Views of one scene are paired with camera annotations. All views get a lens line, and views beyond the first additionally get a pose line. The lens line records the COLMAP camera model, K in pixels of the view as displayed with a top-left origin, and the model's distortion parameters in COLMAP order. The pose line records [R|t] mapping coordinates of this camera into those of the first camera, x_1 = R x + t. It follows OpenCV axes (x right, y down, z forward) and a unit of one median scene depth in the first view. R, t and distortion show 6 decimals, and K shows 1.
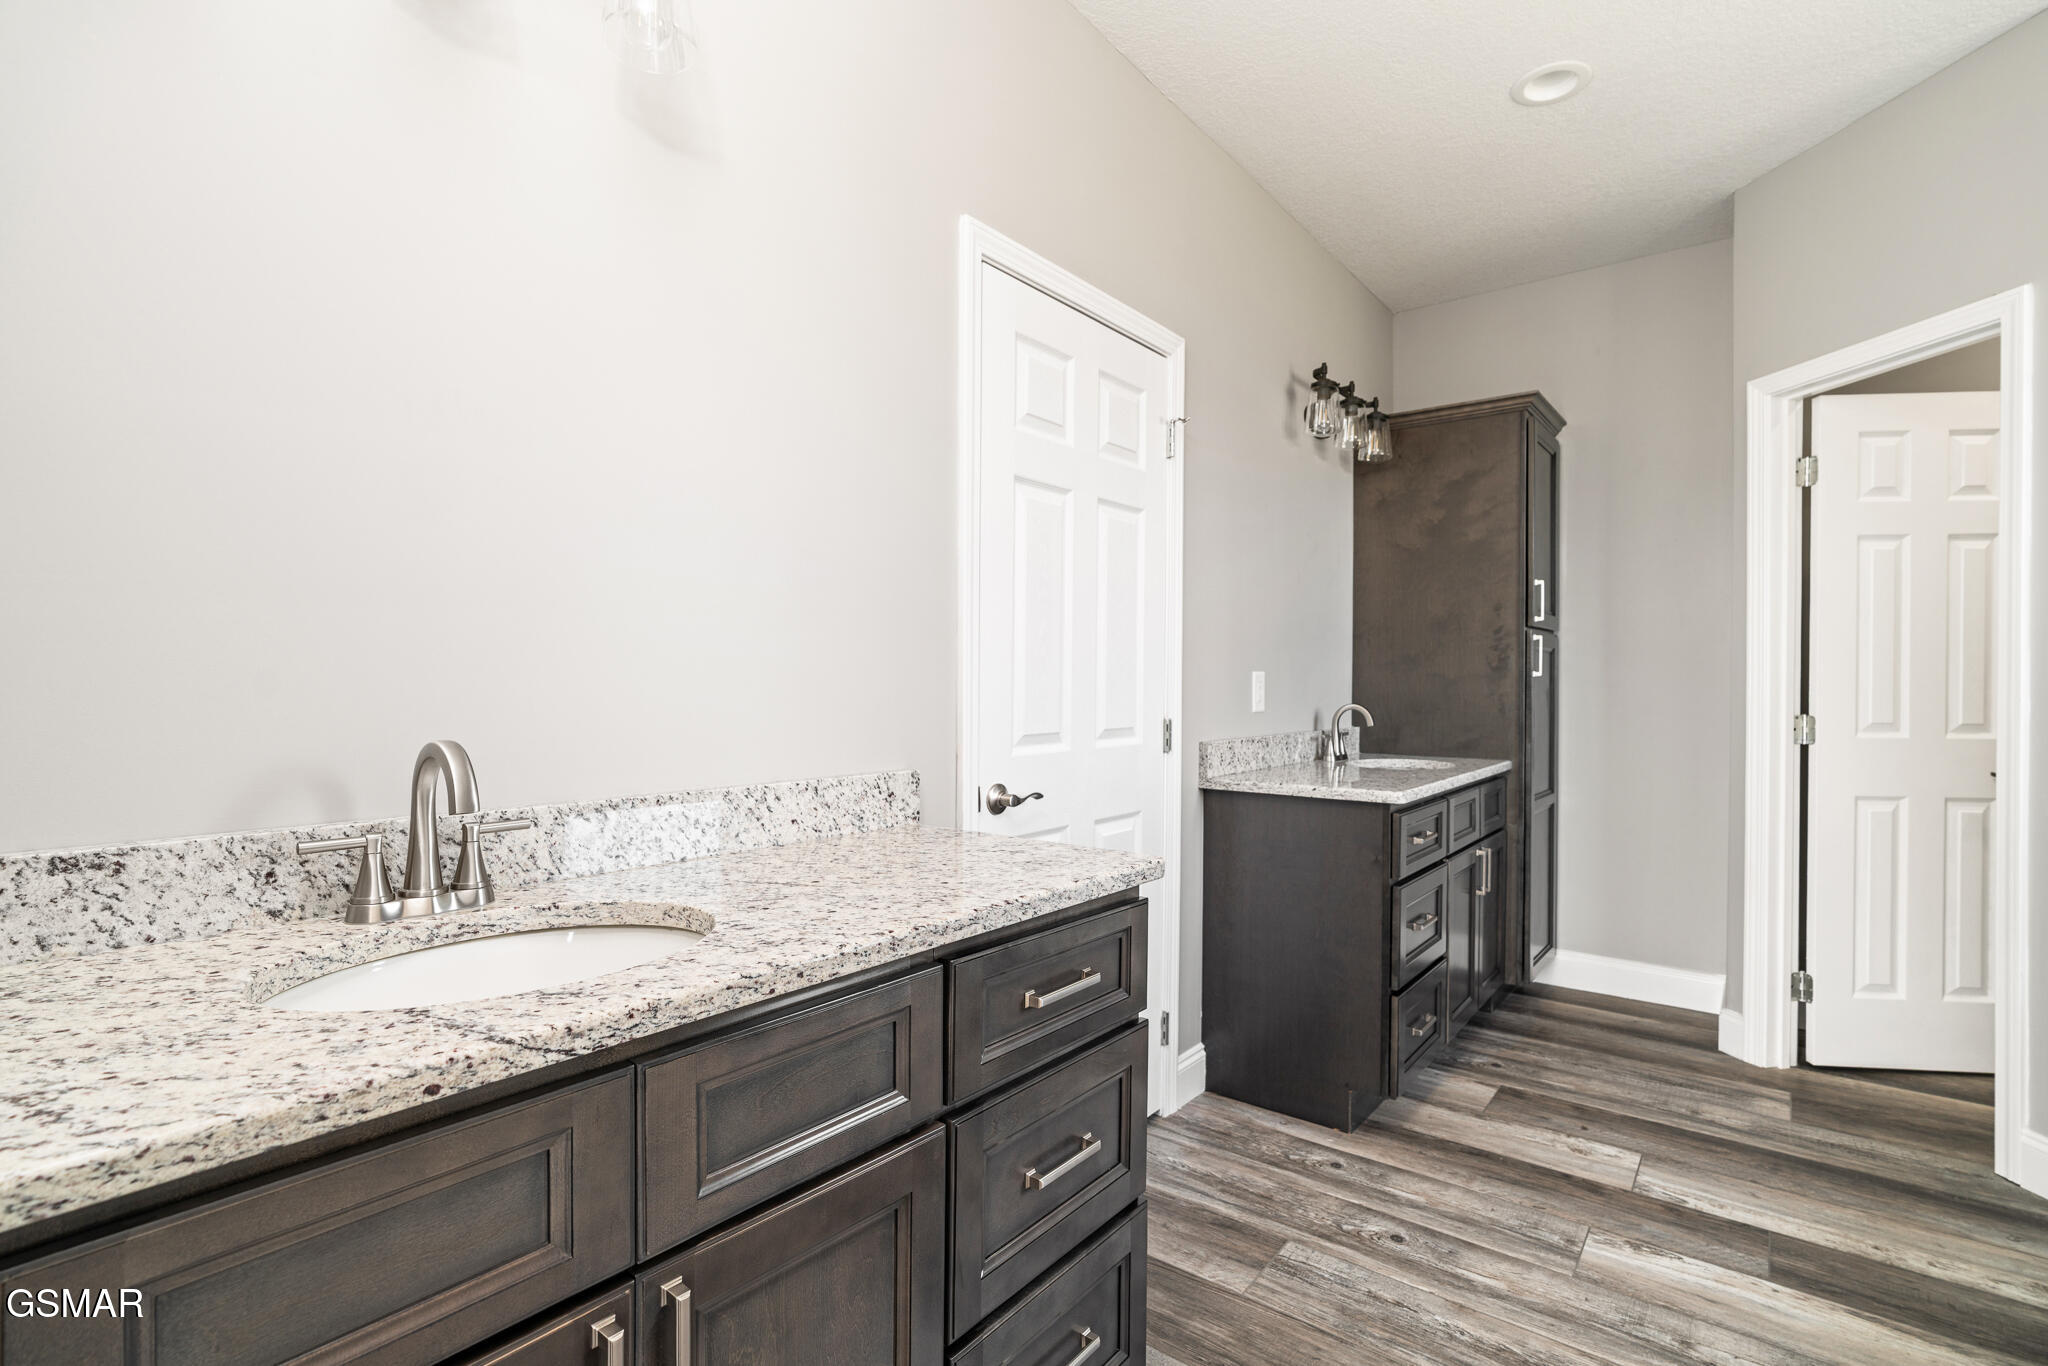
lens RADIAL K [[968.6, 0, 1017.0], [0, 968.6, 684.9], [0, 0, 1]] dist [-0.025651, 0.001156]
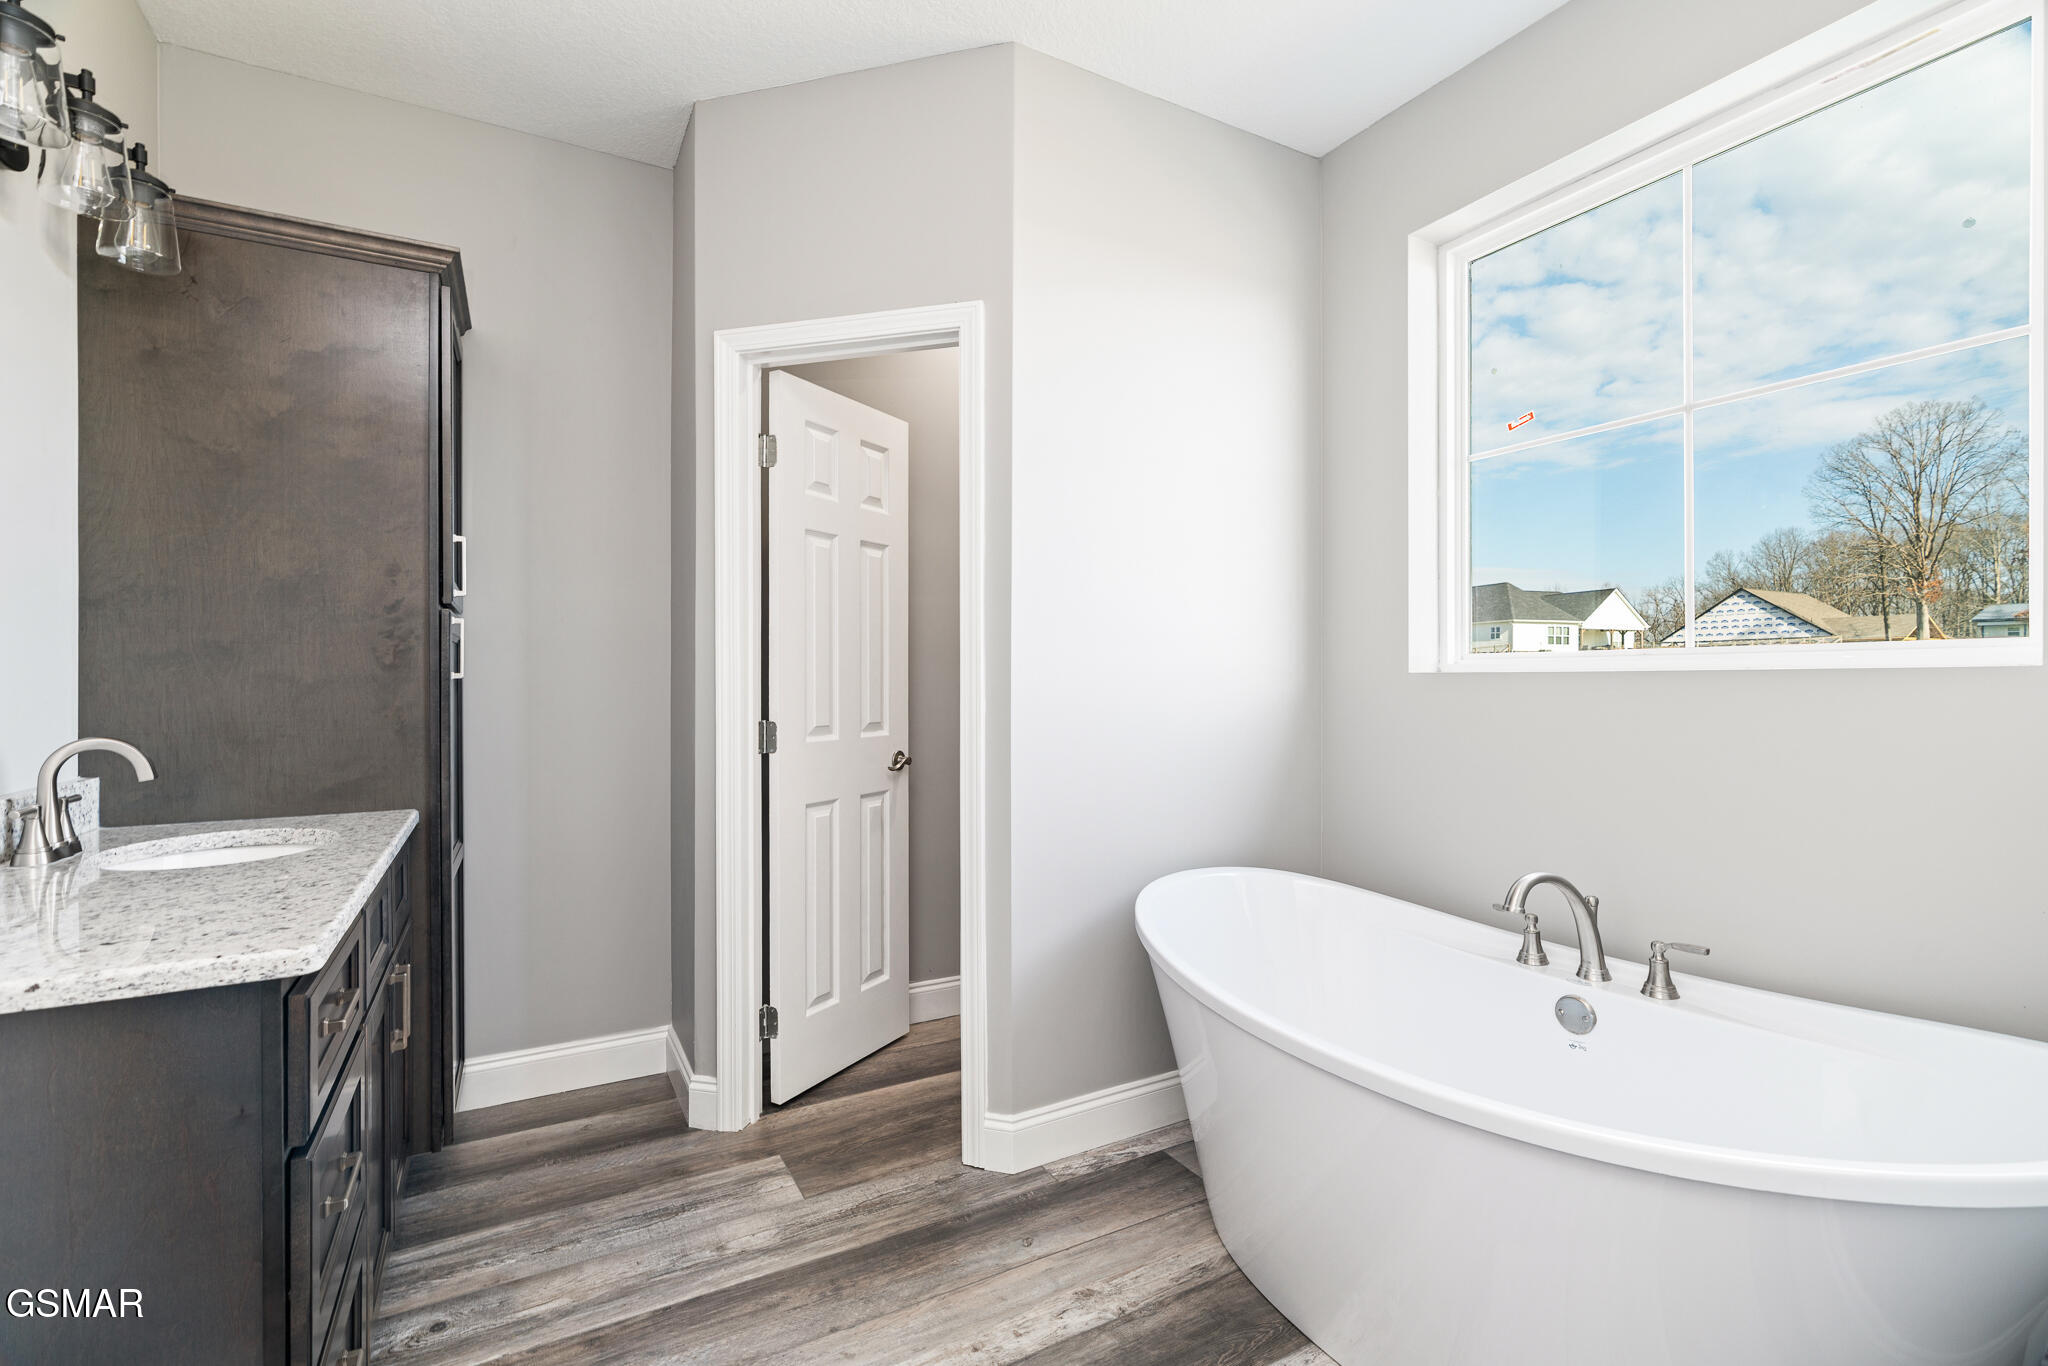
lens RADIAL K [[928.9, 0, 1008.1], [0, 928.9, 684.9], [0, 0, 1]] dist [0.001389, 0.000671]
pose [[0.390377, -0.011561, 0.920583, 0.106581], [0.008151, 0.999925, 0.009101, -0.008752], [-0.920619, 0.003951, 0.390442, 0.441318]]
